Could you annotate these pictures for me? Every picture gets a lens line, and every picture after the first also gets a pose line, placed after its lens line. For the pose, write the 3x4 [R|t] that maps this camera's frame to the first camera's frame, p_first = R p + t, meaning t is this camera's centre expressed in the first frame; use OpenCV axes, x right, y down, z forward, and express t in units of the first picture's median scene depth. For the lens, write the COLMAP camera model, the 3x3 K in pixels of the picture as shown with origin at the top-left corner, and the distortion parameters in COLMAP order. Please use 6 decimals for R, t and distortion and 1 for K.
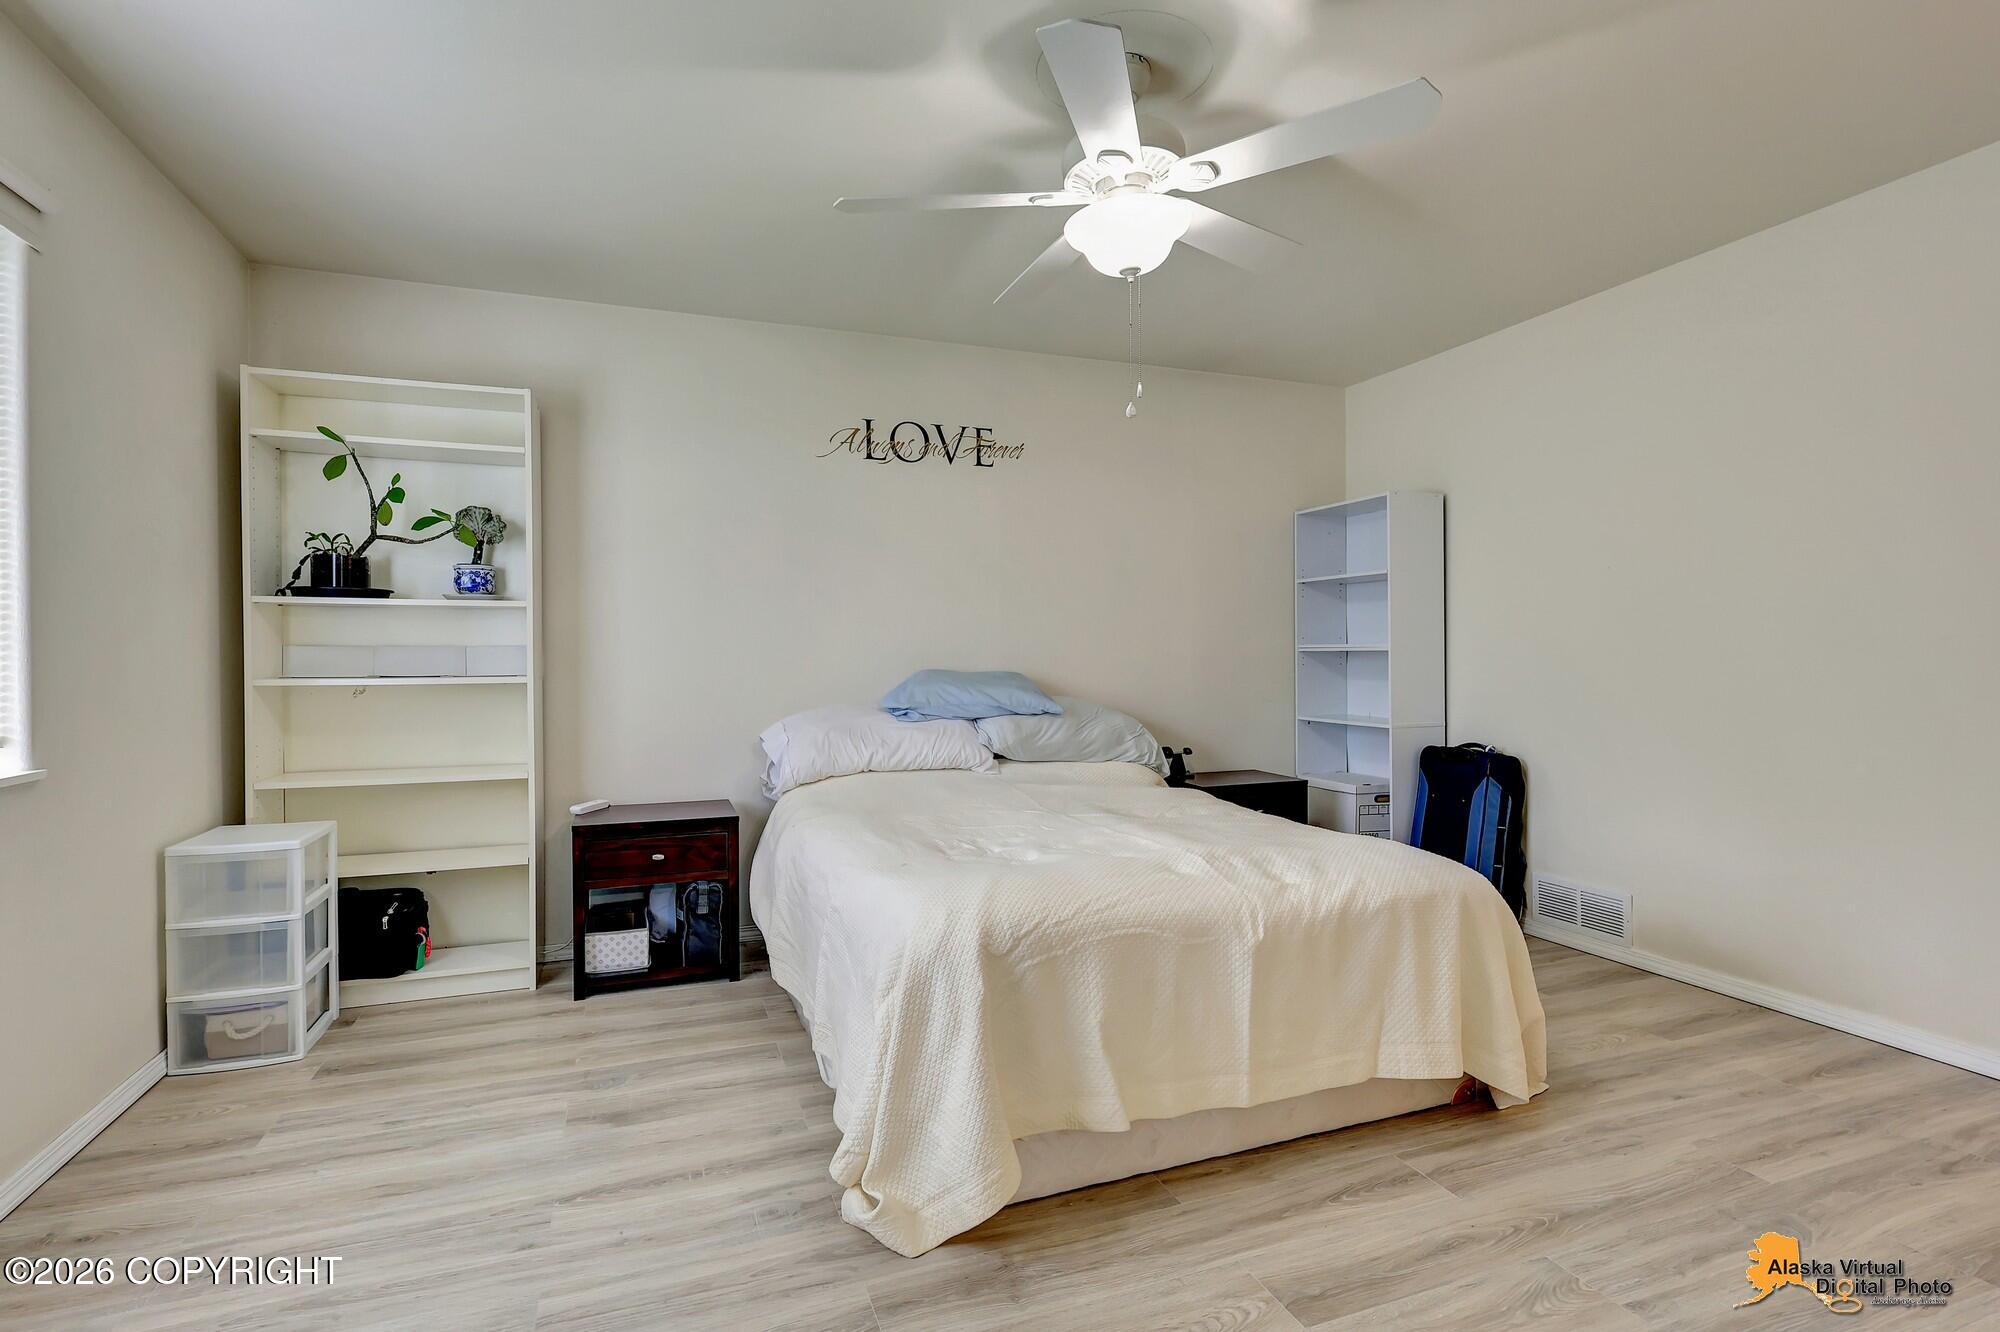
lens RADIAL K [[943.5, 0, 992.1], [0, 943.5, 659.2], [0, 0, 1]] dist [-0.000724, 0.000056]
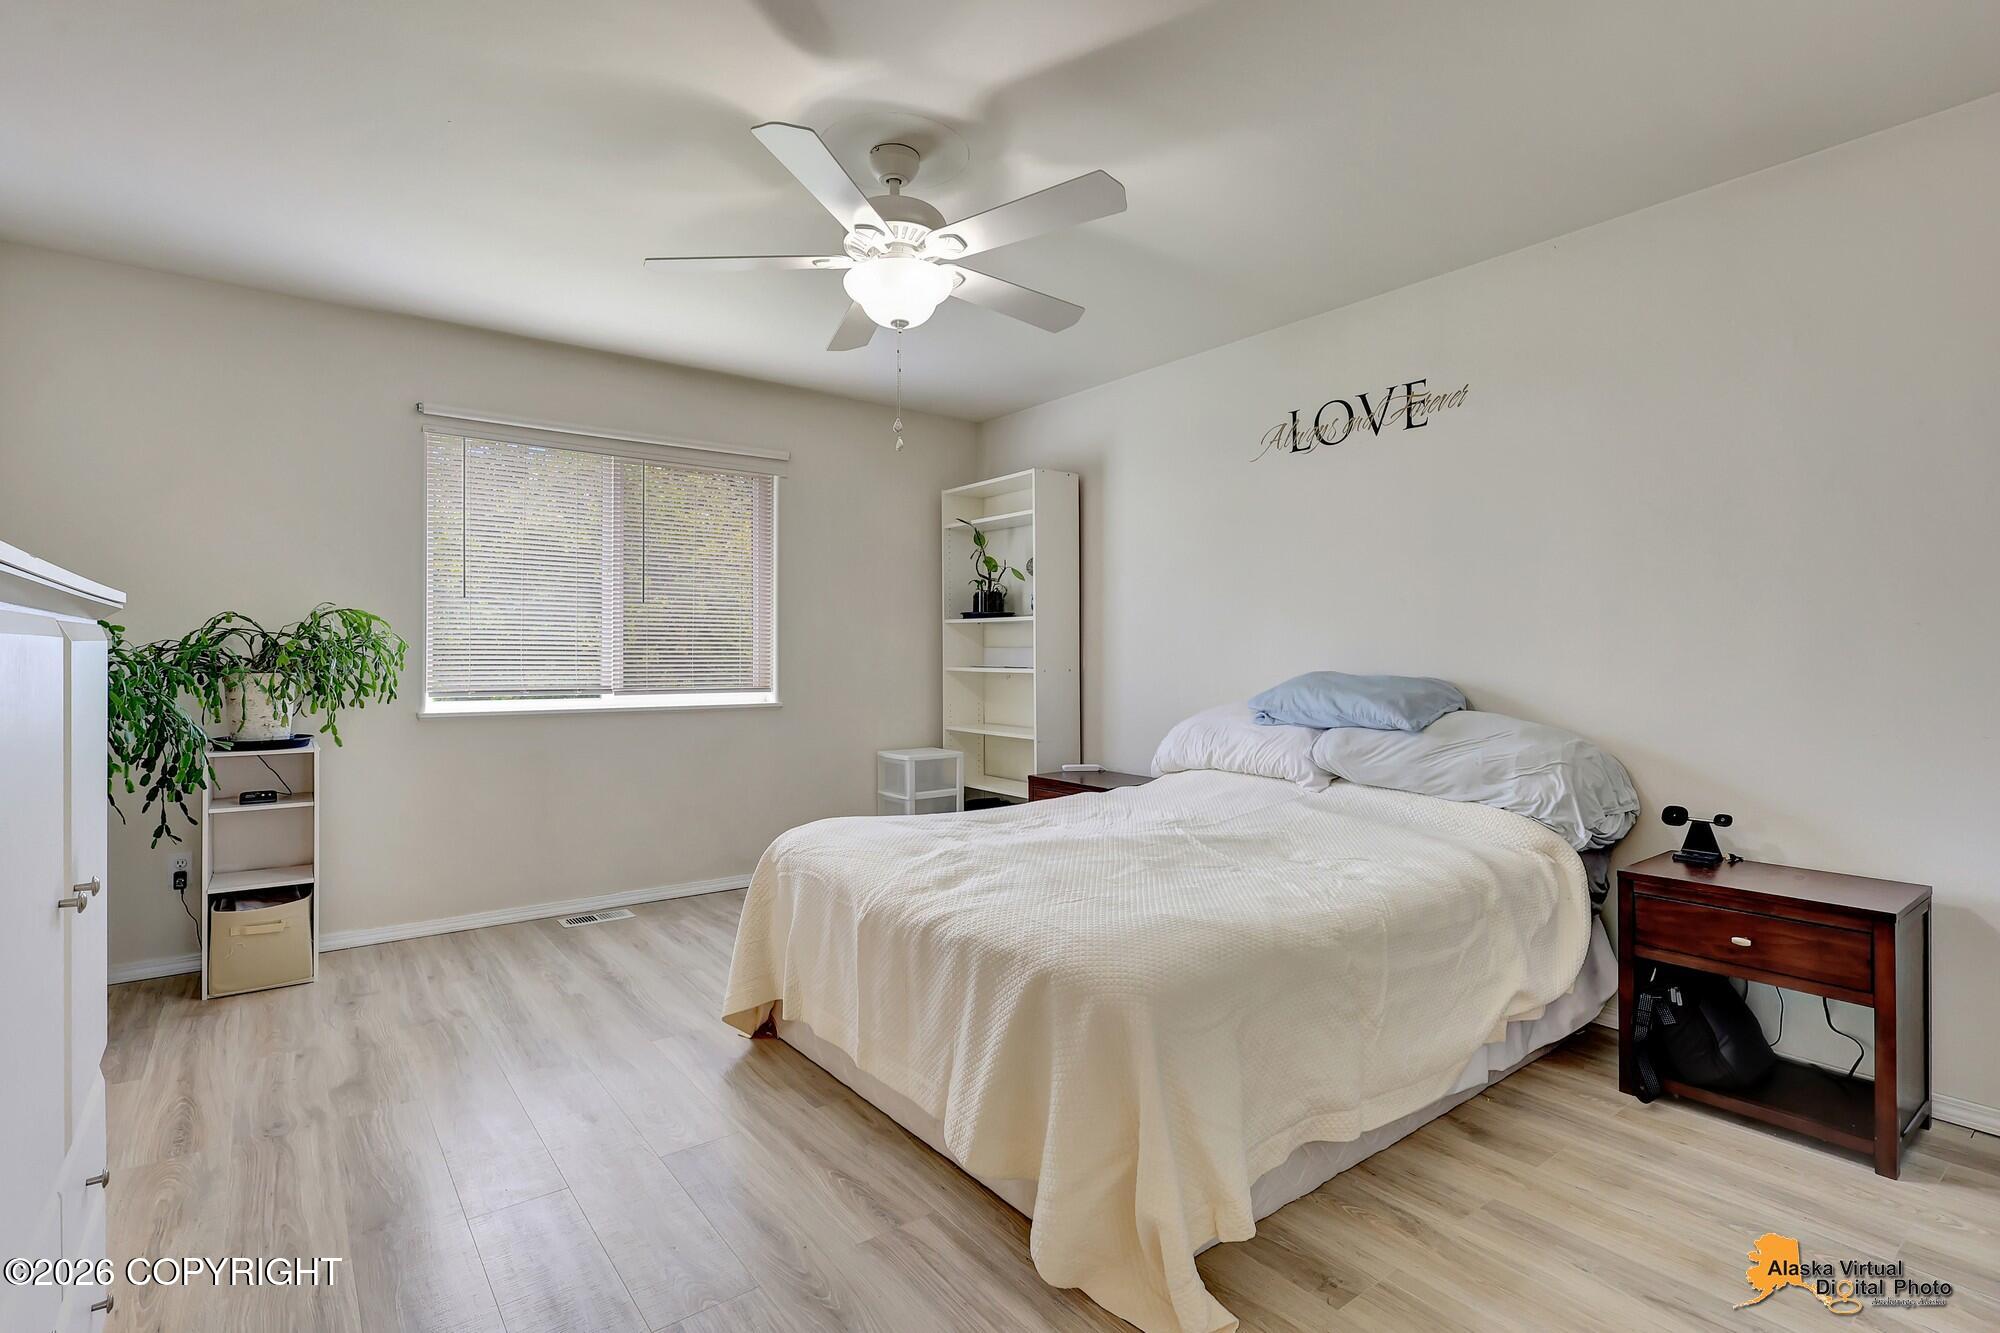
lens RADIAL K [[943.5, 0, 992.4], [0, 943.5, 660.0], [0, 0, 1]] dist [-0.000724, 0.000056]
pose [[0.296026, 0.010424, -0.955123, 0.704437], [-0.007437, 0.999935, 0.008608, -0.005938], [0.955151, 0.004555, 0.296084, 0.423864]]
